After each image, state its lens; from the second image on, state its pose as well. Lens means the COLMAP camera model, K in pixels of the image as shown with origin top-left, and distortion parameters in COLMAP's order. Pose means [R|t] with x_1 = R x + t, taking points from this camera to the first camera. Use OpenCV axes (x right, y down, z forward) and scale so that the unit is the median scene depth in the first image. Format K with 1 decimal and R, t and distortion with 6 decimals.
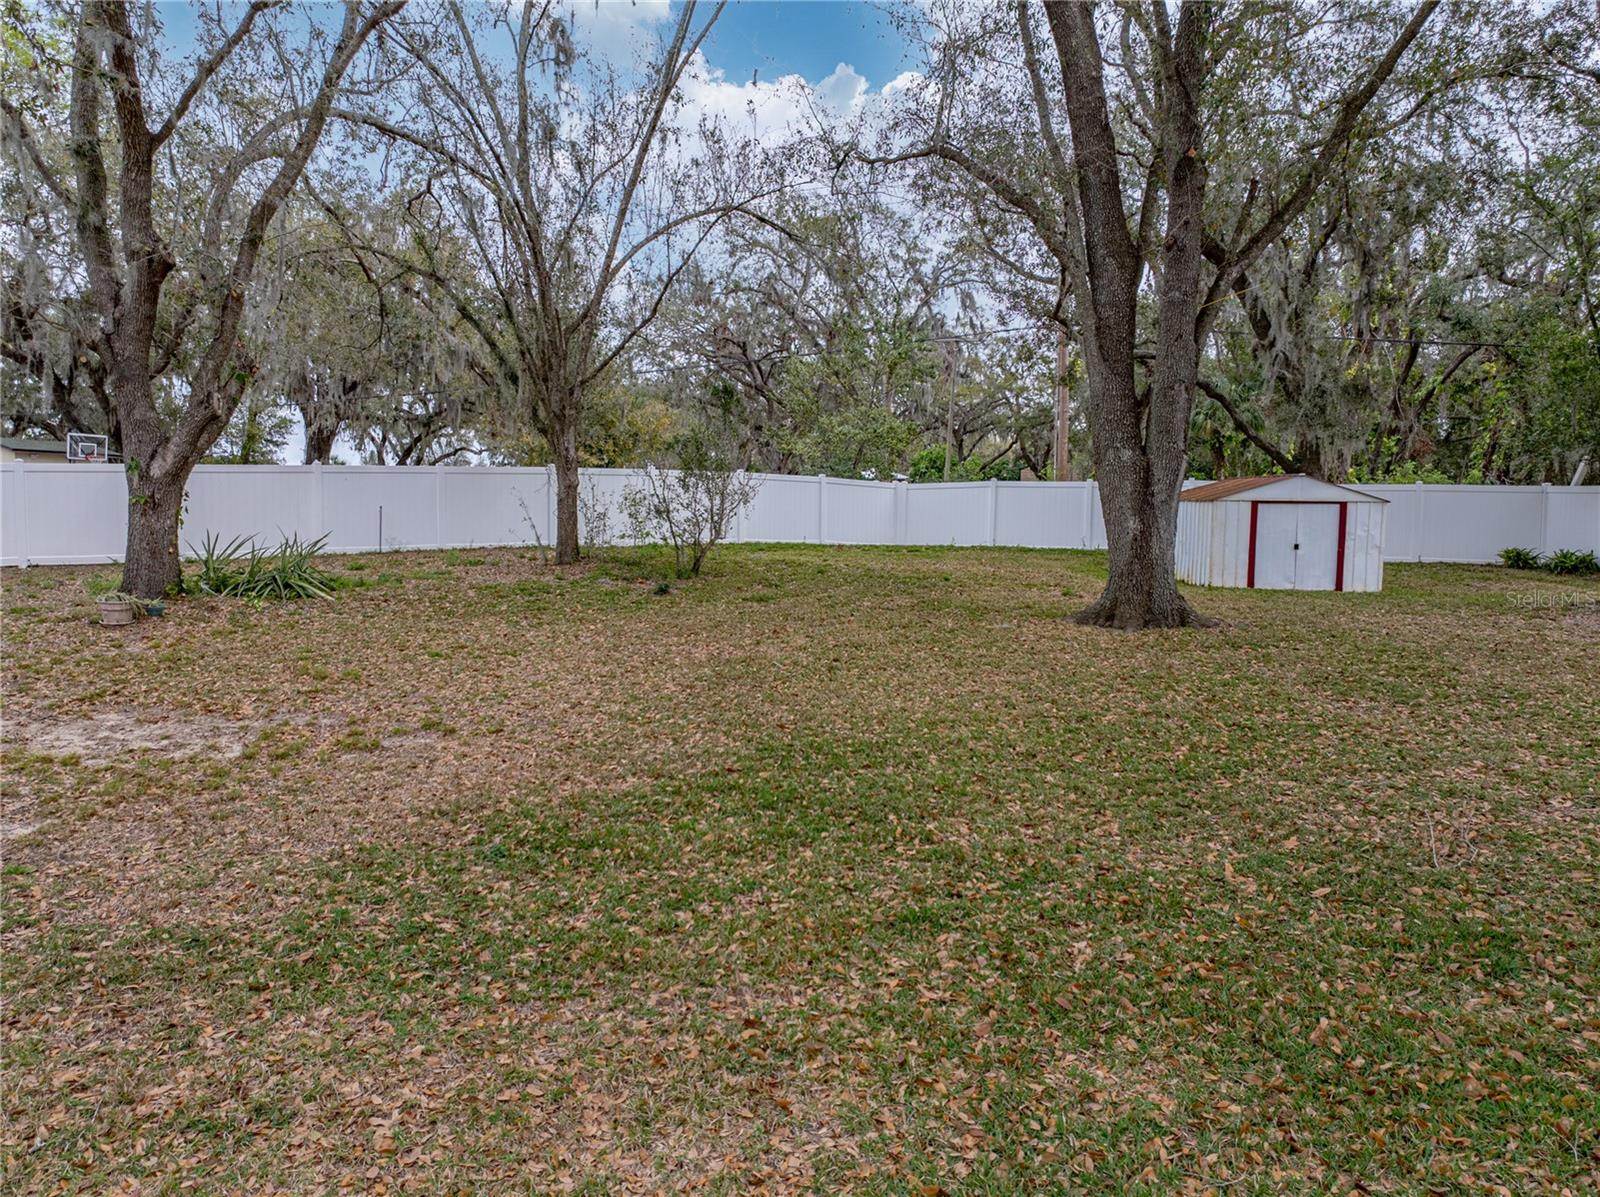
lens RADIAL K [[1123.1, 0, 800.0], [0, 1123.1, 598.5], [0, 0, 1]] dist [-0.035634, 0.022195]
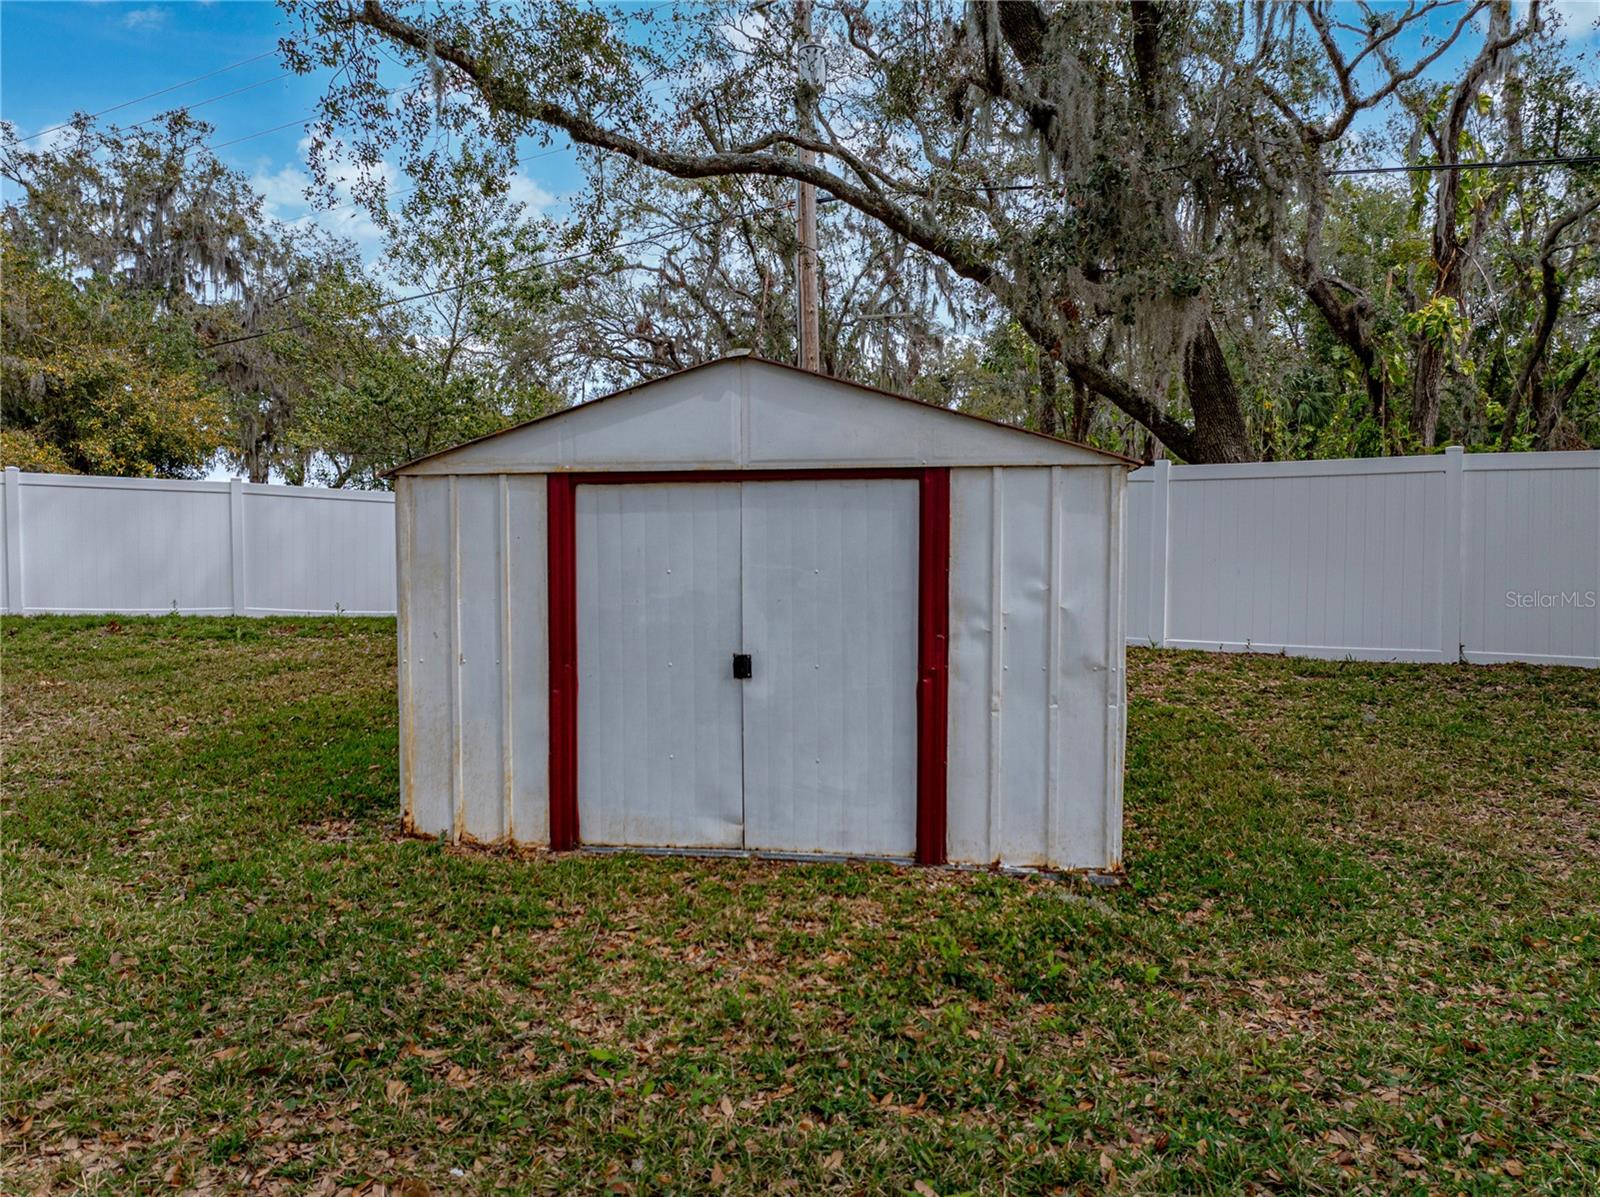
lens RADIAL K [[1140.9, 0, 804.5], [0, 1140.9, 600.9], [0, 0, 1]] dist [-0.028231, 0.016804]
pose [[0.995104, -0.007449, -0.098556, 0.643563], [0.003660, 0.999249, -0.038572, -0.068201], [0.098769, 0.038022, 0.994384, 1.021095]]
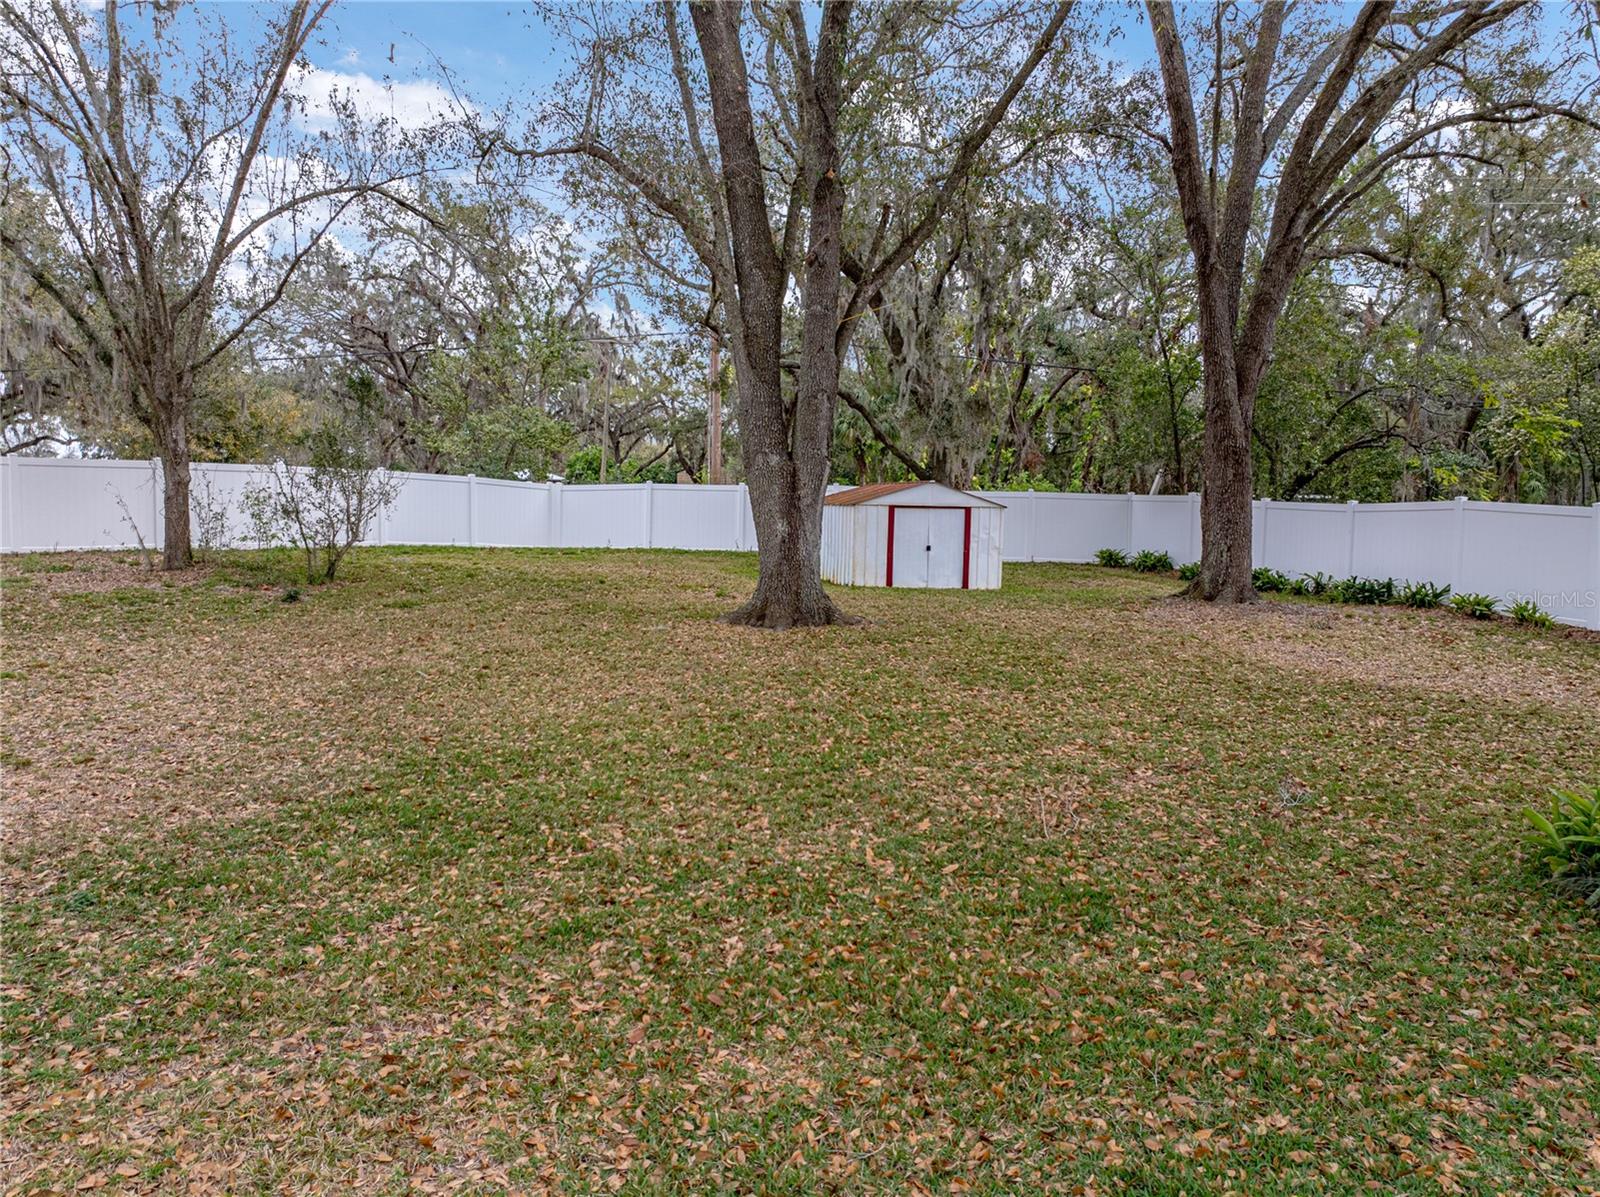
lens RADIAL K [[1123.1, 0, 800.0], [0, 1123.1, 598.5], [0, 0, 1]] dist [-0.035634, 0.022195]
pose [[0.954592, -0.014076, 0.297582, 0.003615], [0.014681, 0.999892, 0.000202, -0.000133], [-0.297553, 0.004176, 0.954696, 0.002383]]
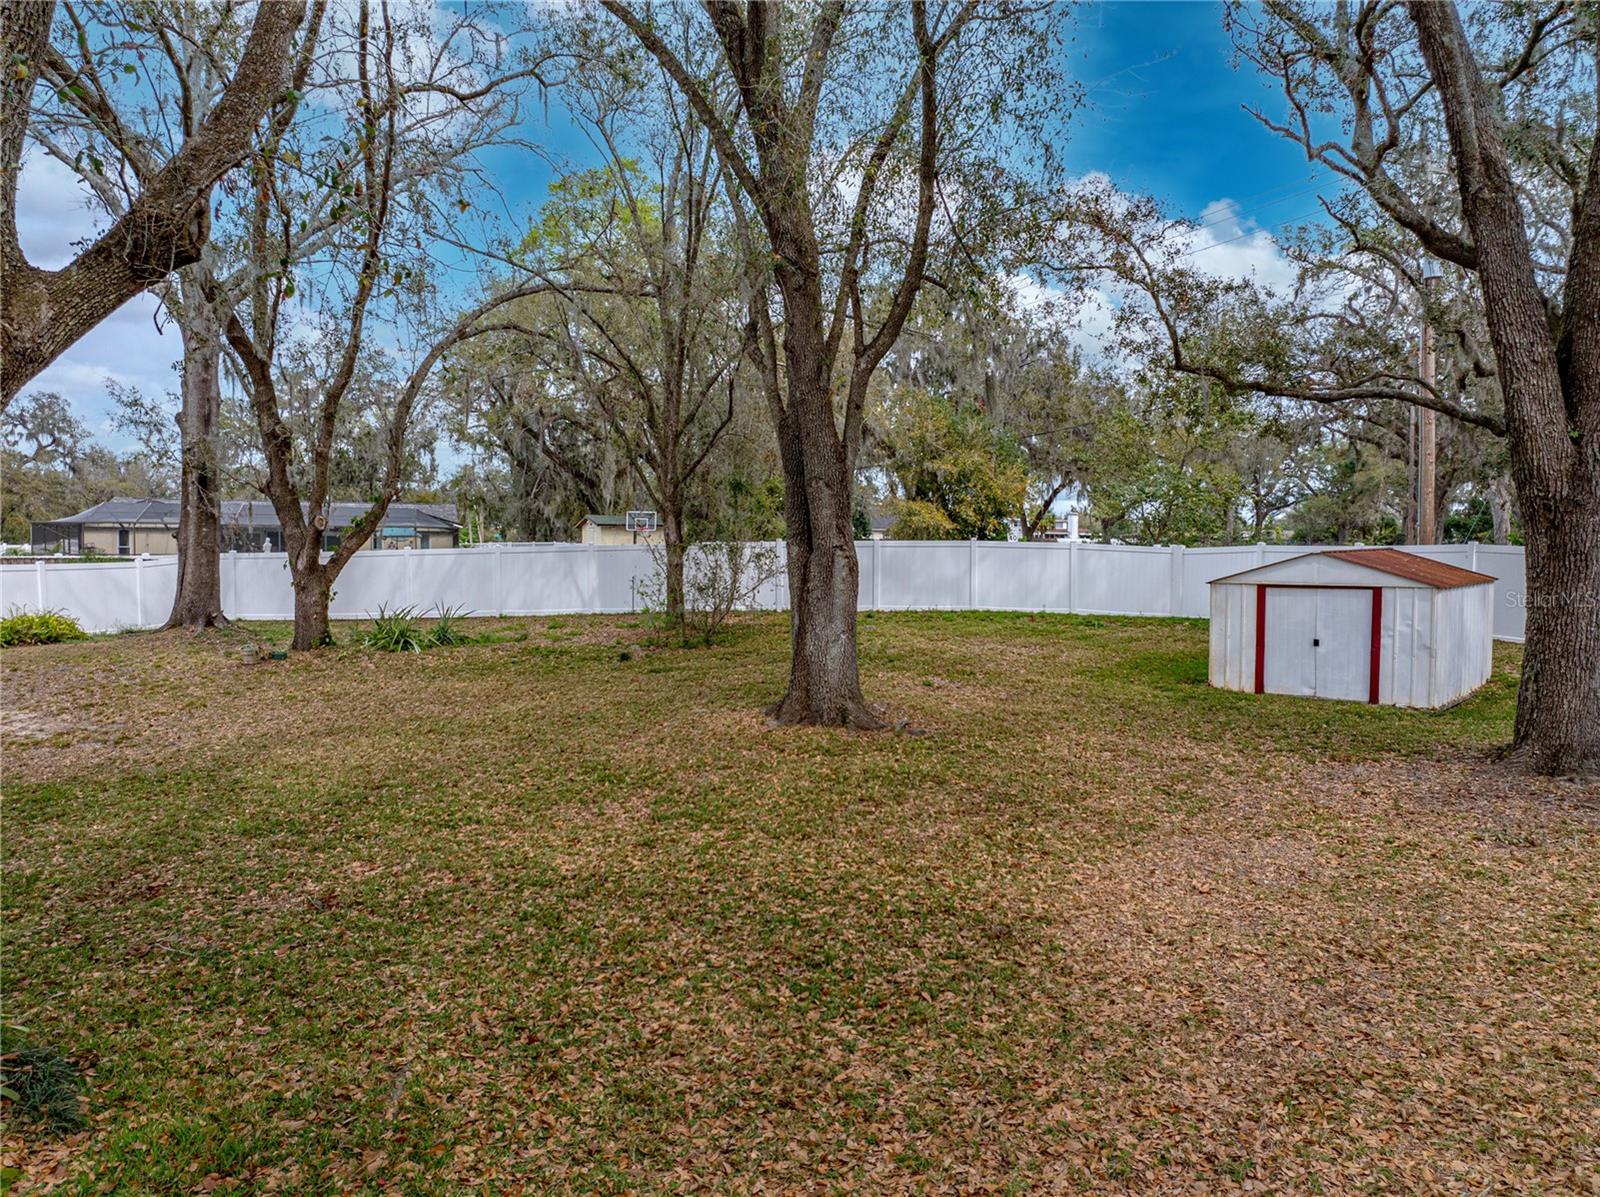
lens RADIAL K [[1128.3, 0, 804.8], [0, 1128.3, 602.6], [0, 0, 1]] dist [-0.025391, 0.008732]
pose [[0.780263, 0.021768, -0.625073, 0.882464], [-0.042569, 0.998925, -0.018352, -0.059895], [0.624001, 0.040928, 0.780351, 0.196527]]
